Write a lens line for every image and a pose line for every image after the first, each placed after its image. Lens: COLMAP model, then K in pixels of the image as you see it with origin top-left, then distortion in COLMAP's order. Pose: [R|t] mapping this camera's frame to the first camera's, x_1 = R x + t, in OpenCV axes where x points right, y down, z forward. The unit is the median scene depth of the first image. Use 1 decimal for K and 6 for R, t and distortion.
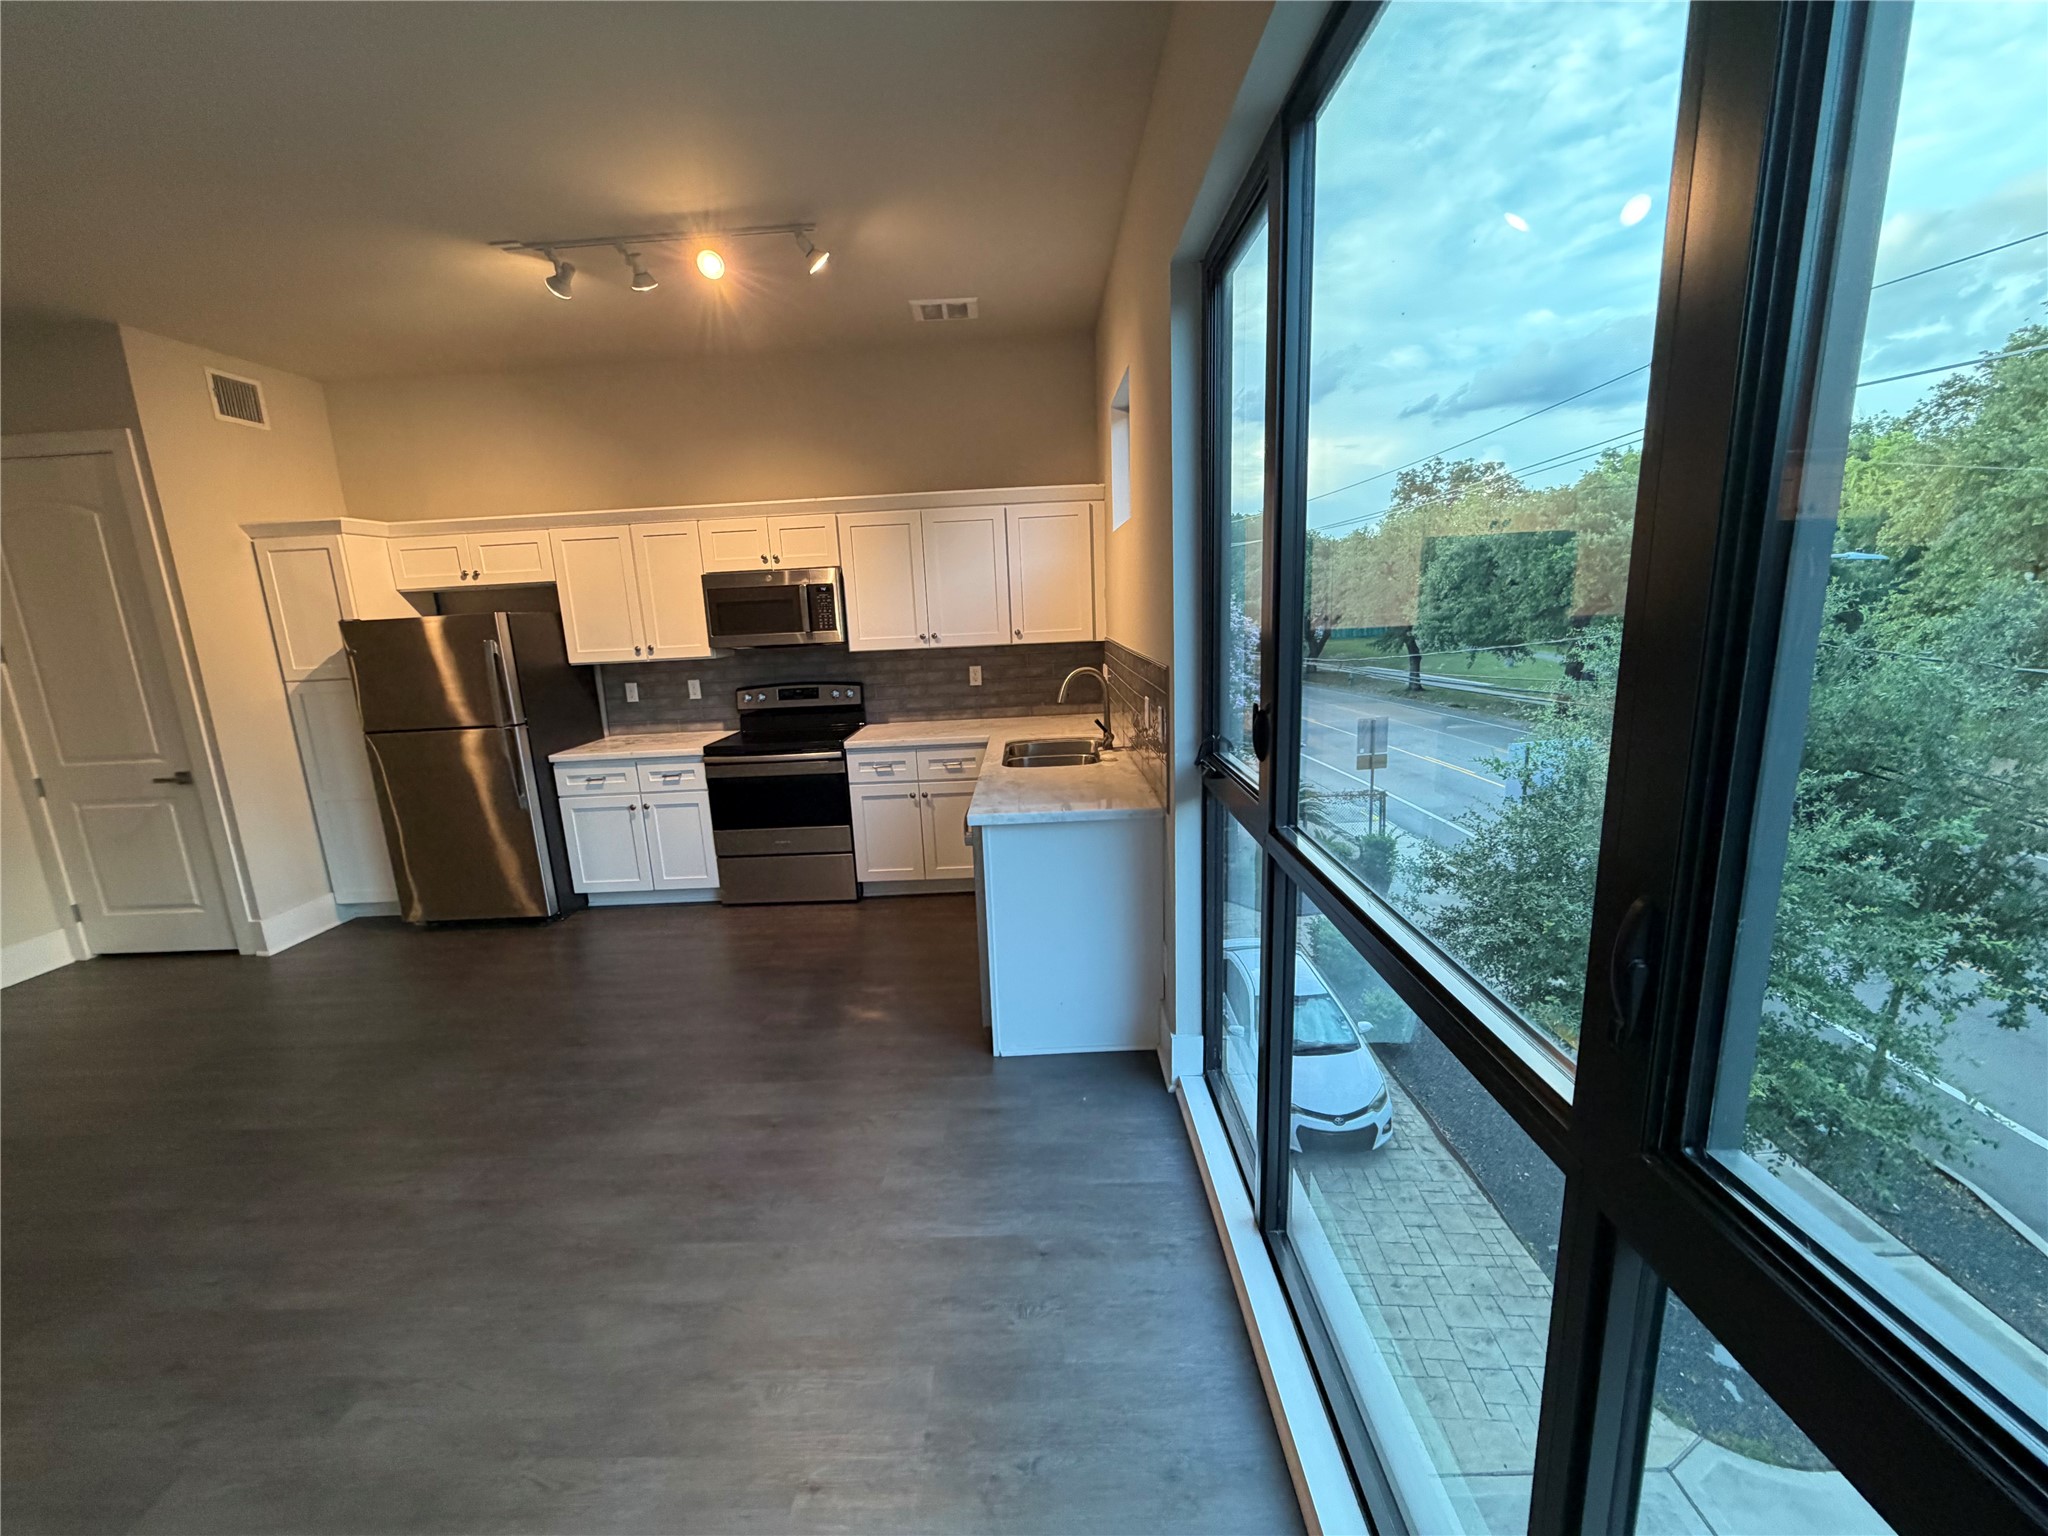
lens RADIAL K [[814.9, 0, 1017.6], [0, 814.9, 769.6], [0, 0, 1]] dist [-0.000416, -0.000168]
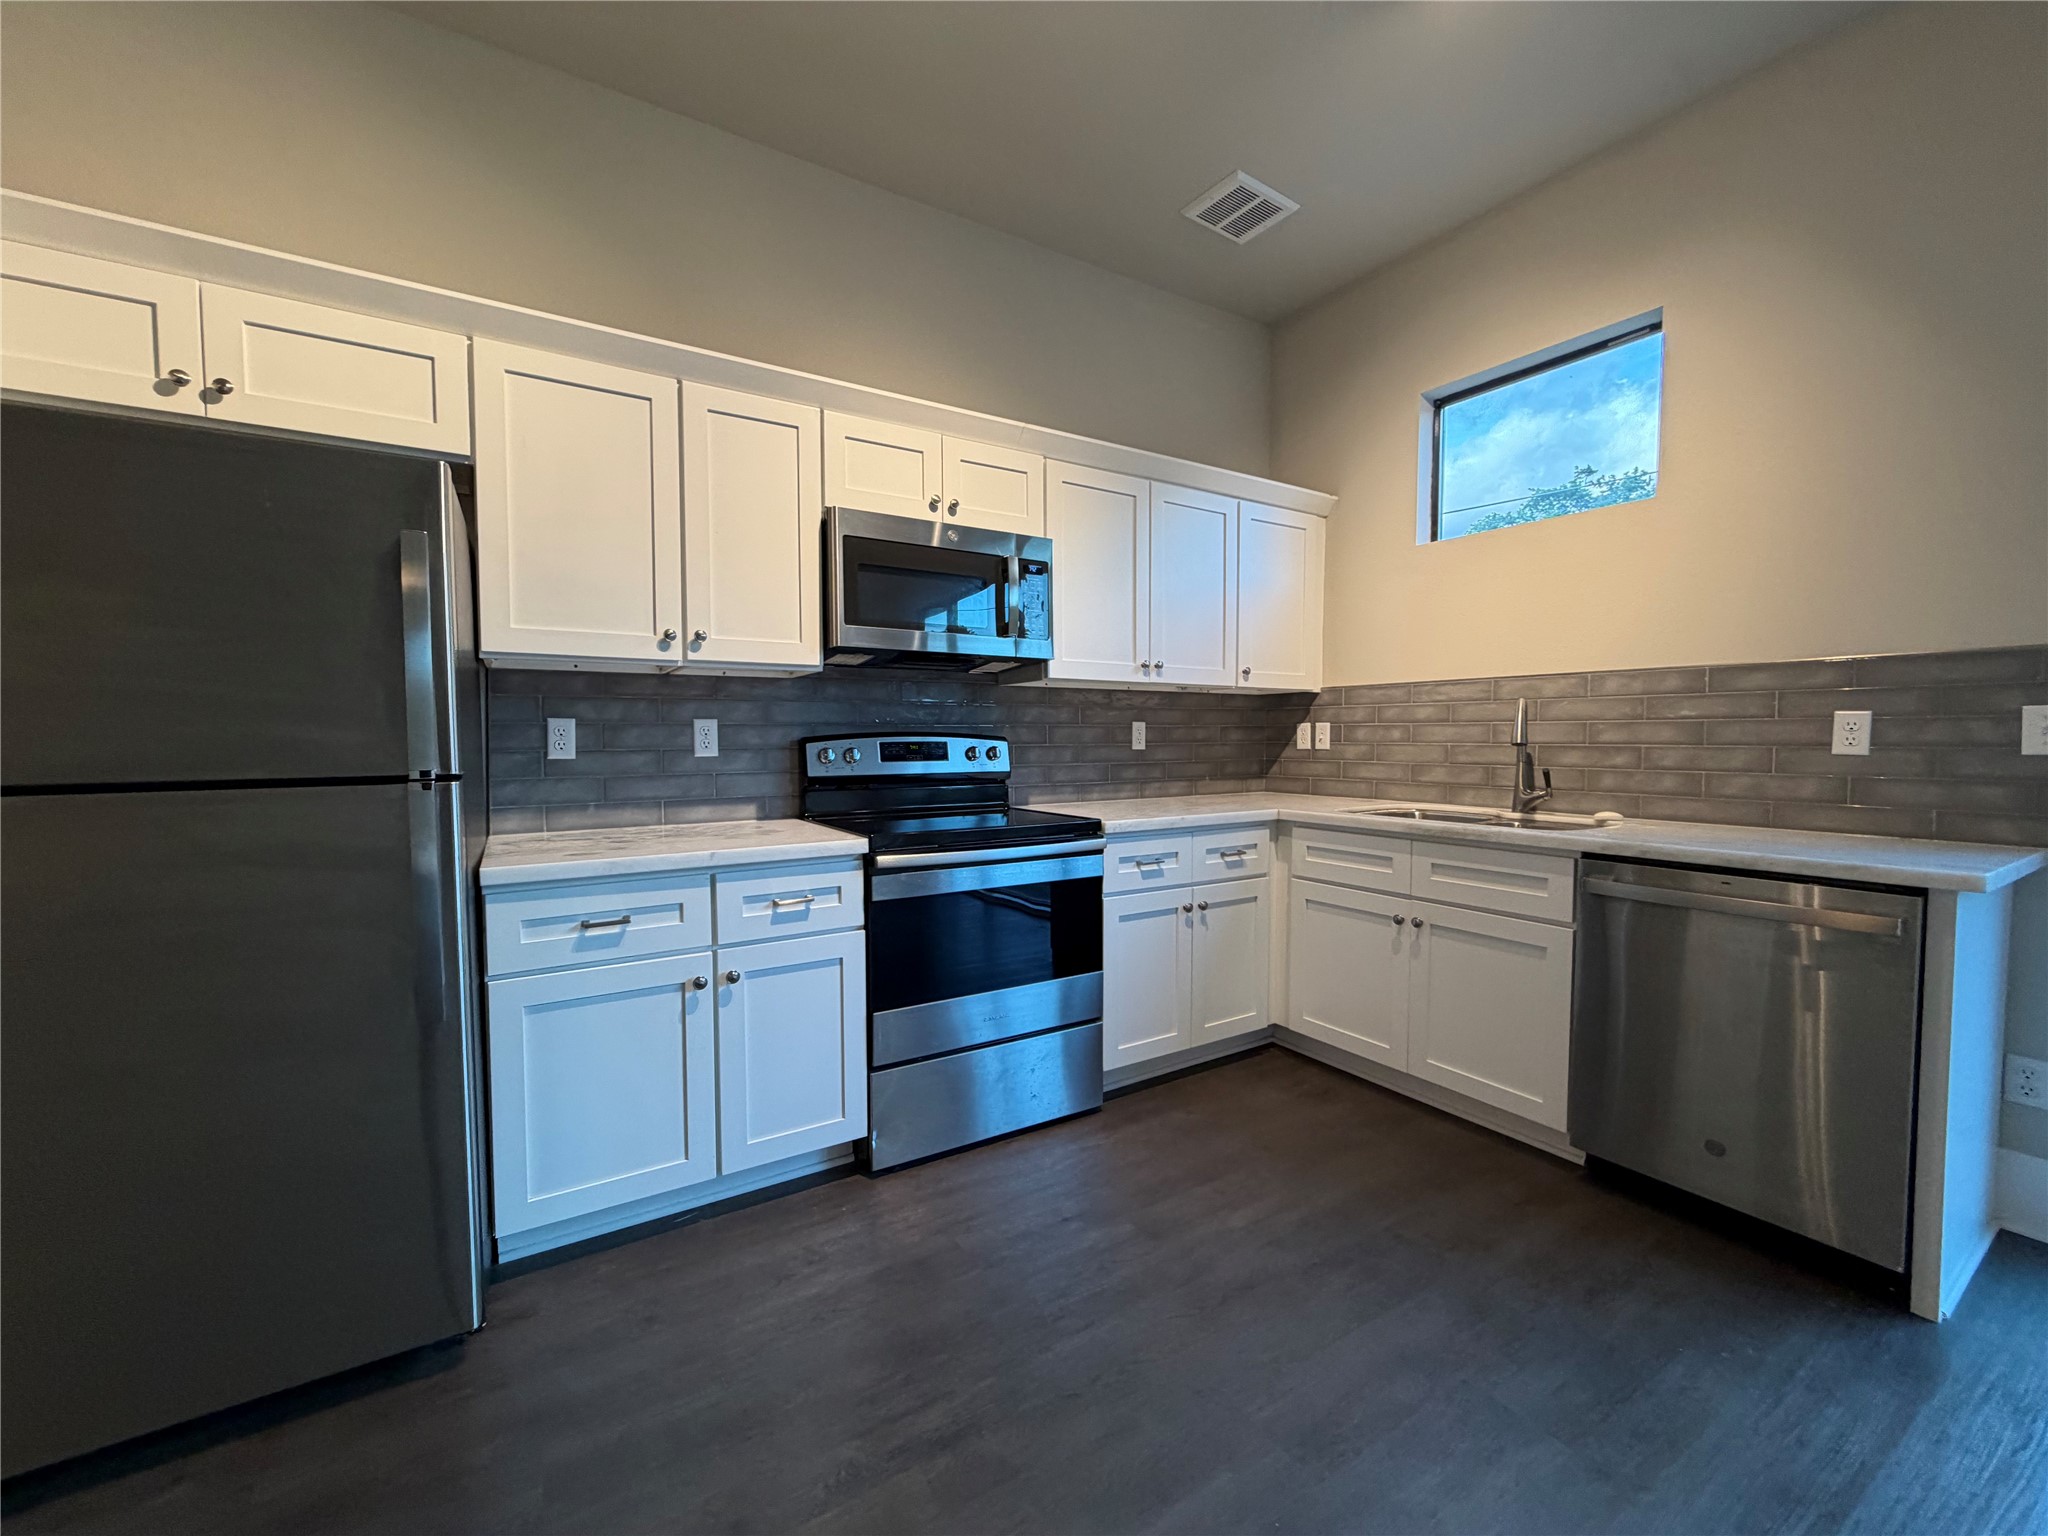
lens RADIAL K [[814.9, 0, 1018.9], [0, 814.9, 769.5], [0, 0, 1]] dist [-0.000416, -0.000168]
pose [[0.838605, 0.023961, 0.544212, -0.558517], [0.071280, 0.985616, -0.153235, 0.013136], [-0.540056, 0.167295, 0.824835, 0.529674]]
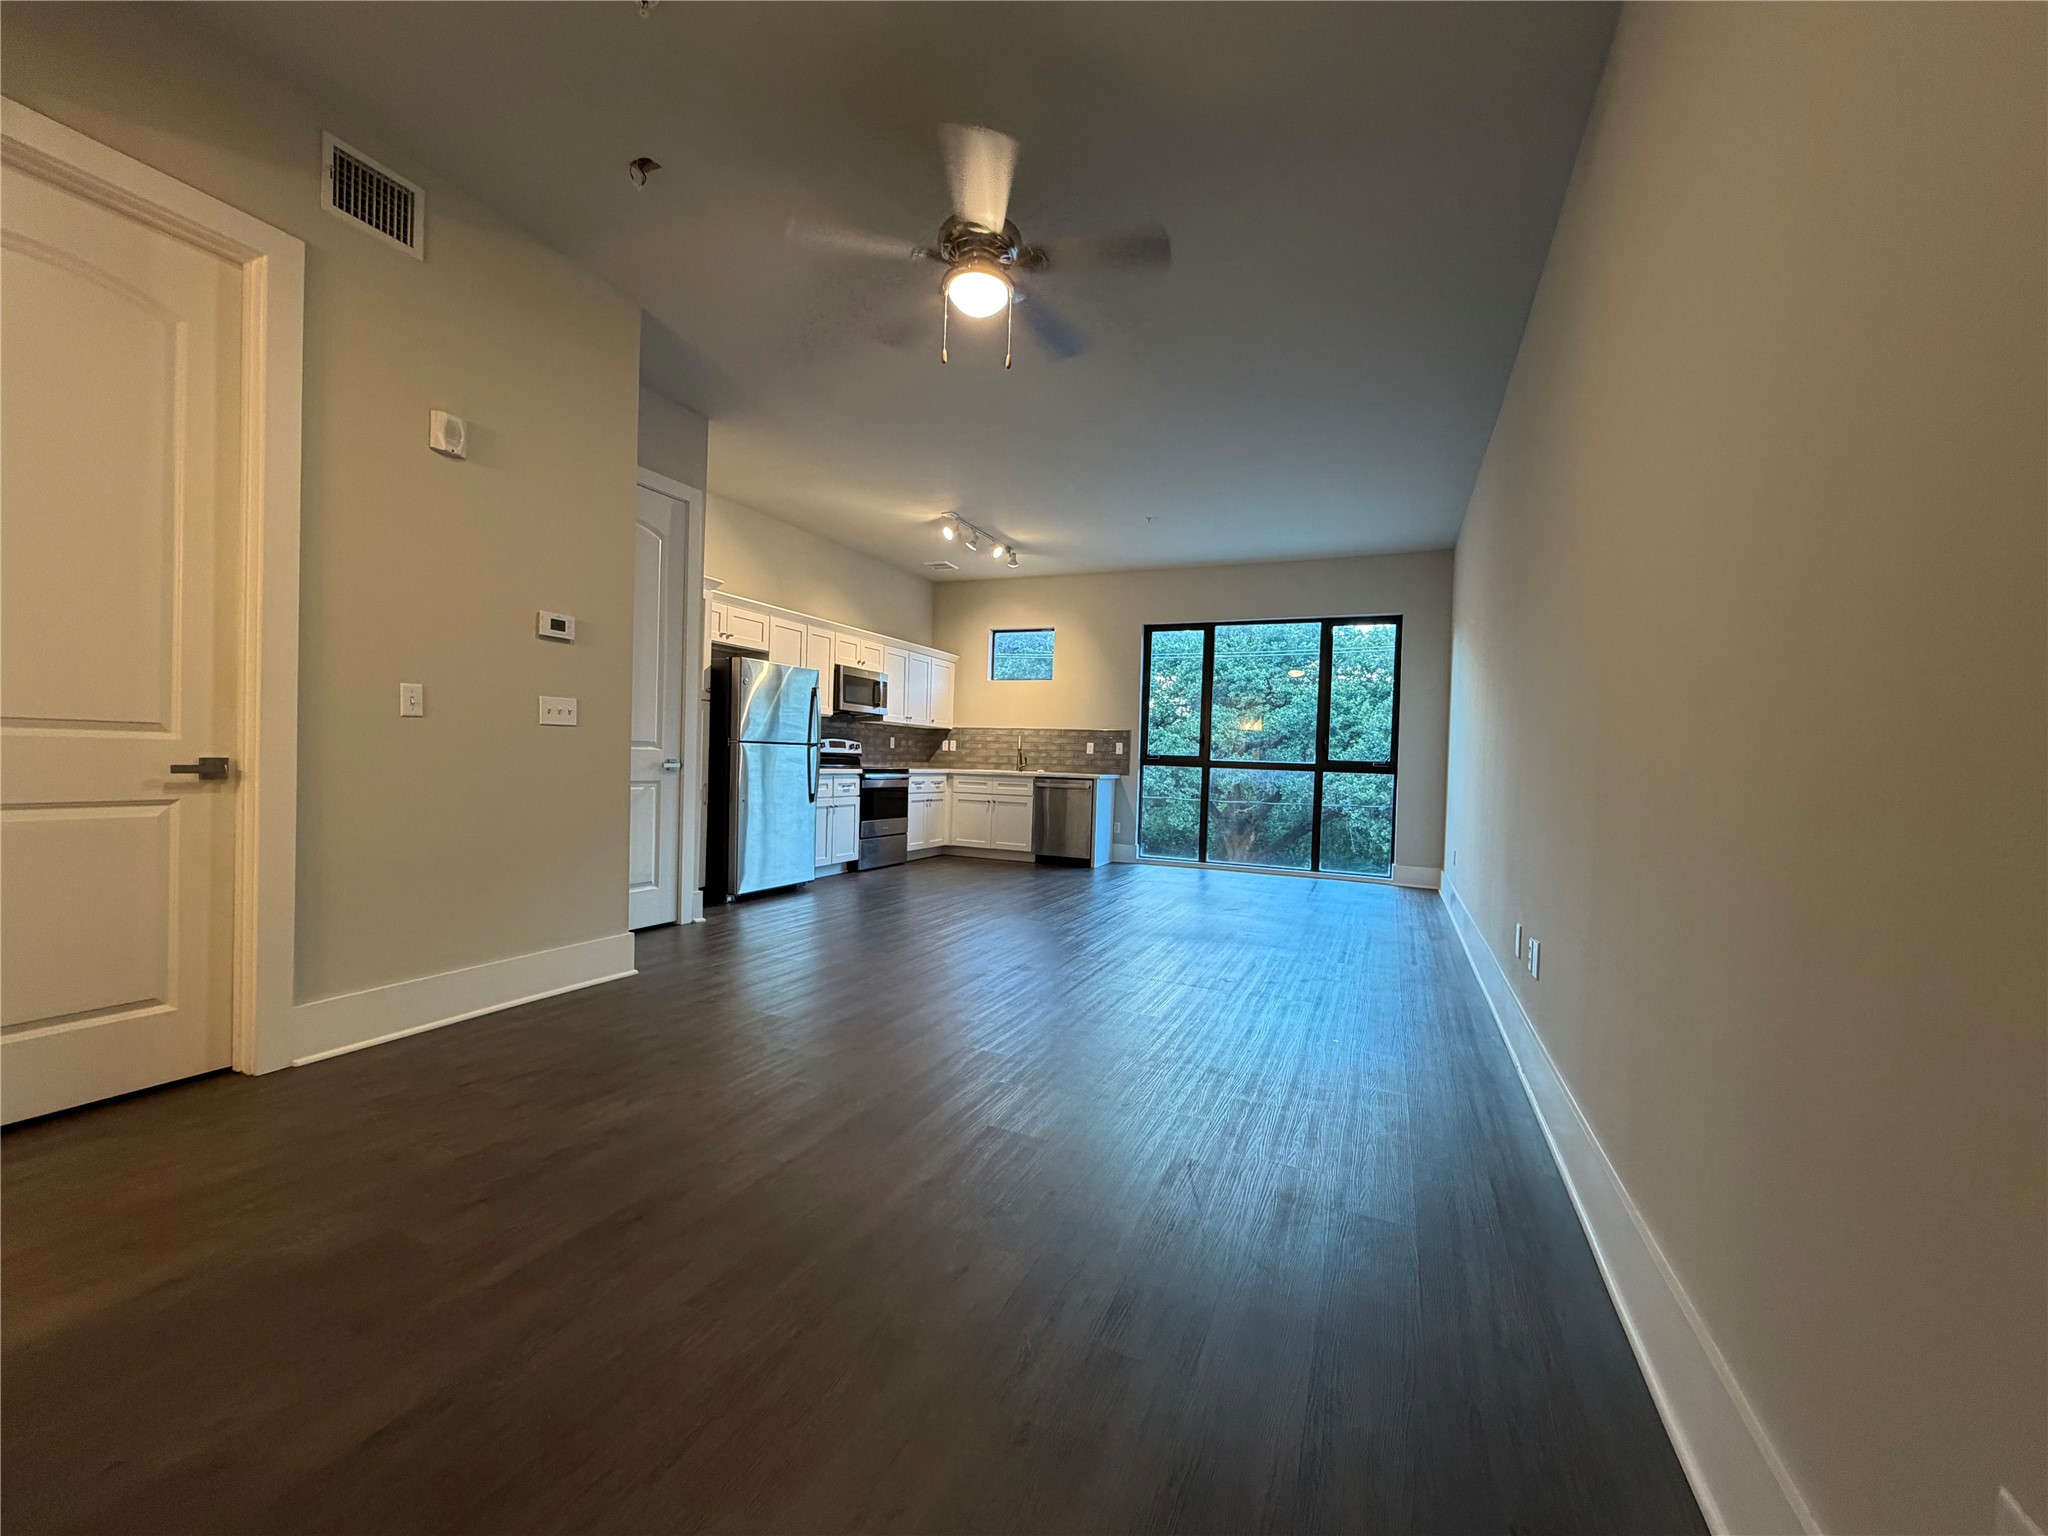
lens RADIAL K [[814.9, 0, 1023.1], [0, 814.9, 778.8], [0, 0, 1]] dist [-0.000416, -0.000168]
pose [[0.383062, 0.039901, 0.922860, -1.712248], [0.136439, 0.985664, -0.099250, 0.192137], [-0.913591, 0.163934, 0.372126, 0.100251]]
